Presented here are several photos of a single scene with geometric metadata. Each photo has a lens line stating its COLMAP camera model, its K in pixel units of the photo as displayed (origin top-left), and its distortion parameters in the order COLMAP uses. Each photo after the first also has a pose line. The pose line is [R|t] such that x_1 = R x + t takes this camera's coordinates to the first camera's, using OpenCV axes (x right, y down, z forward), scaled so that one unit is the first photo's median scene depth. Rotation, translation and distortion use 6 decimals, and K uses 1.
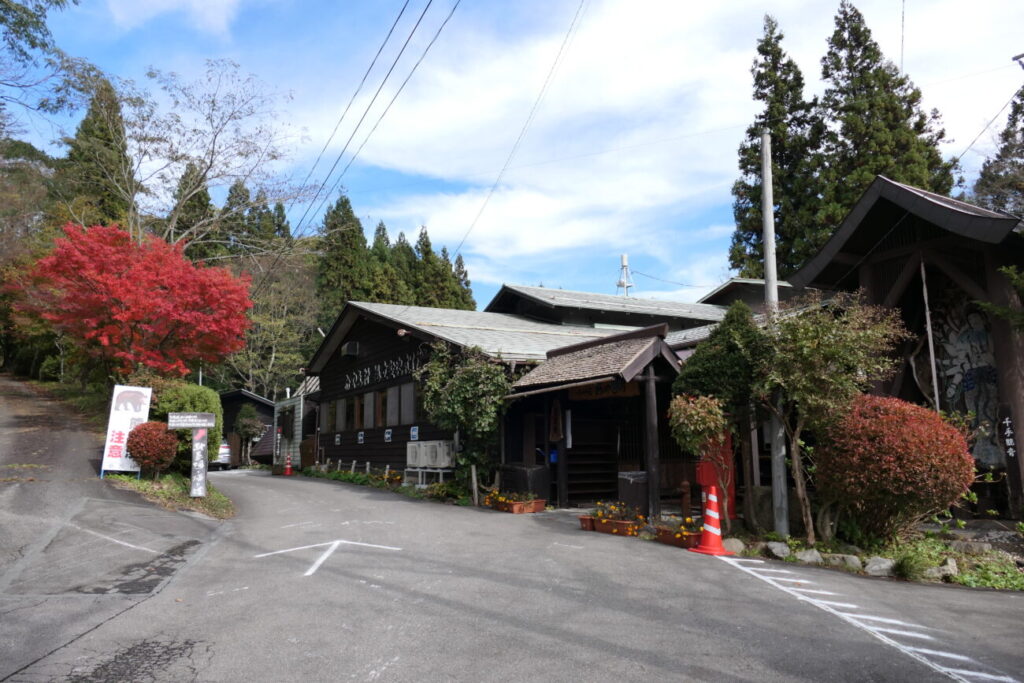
lens RADIAL K [[746.0, 0, 511.6], [0, 746.0, 335.0], [0, 0, 1]] dist [-0.010282, 0.007888]
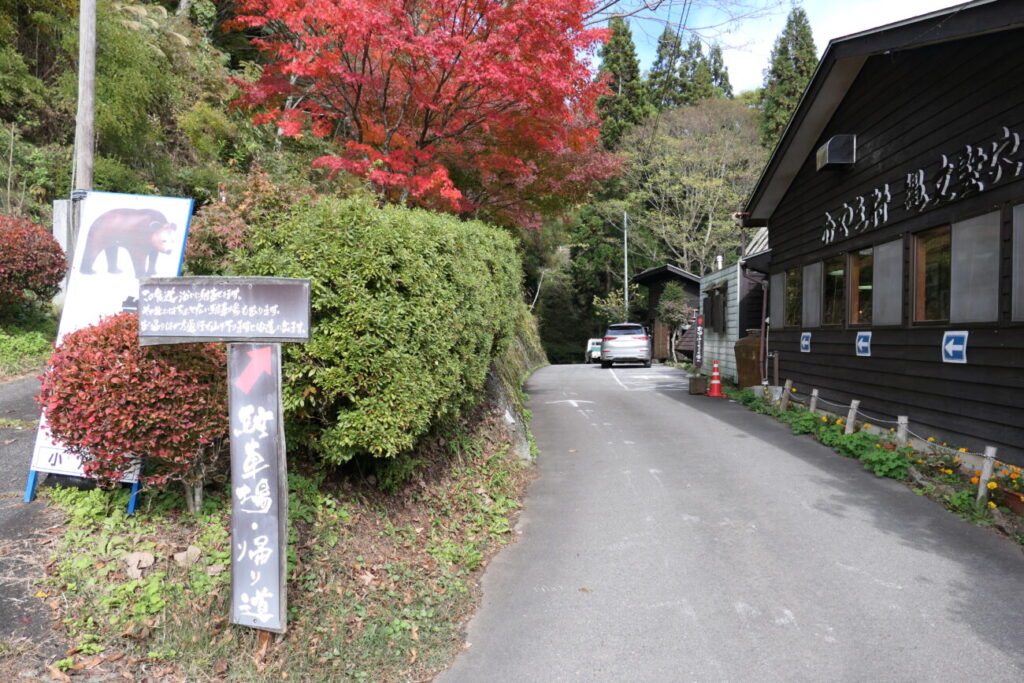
lens RADIAL K [[746.0, 0, 511.6], [0, 746.0, 335.0], [0, 0, 1]] dist [-0.010282, 0.007888]
pose [[0.836322, 0.029614, -0.547438, -0.104112], [0.056582, 0.988545, 0.139916, 0.044256], [0.545311, -0.147990, 0.825067, 0.398215]]
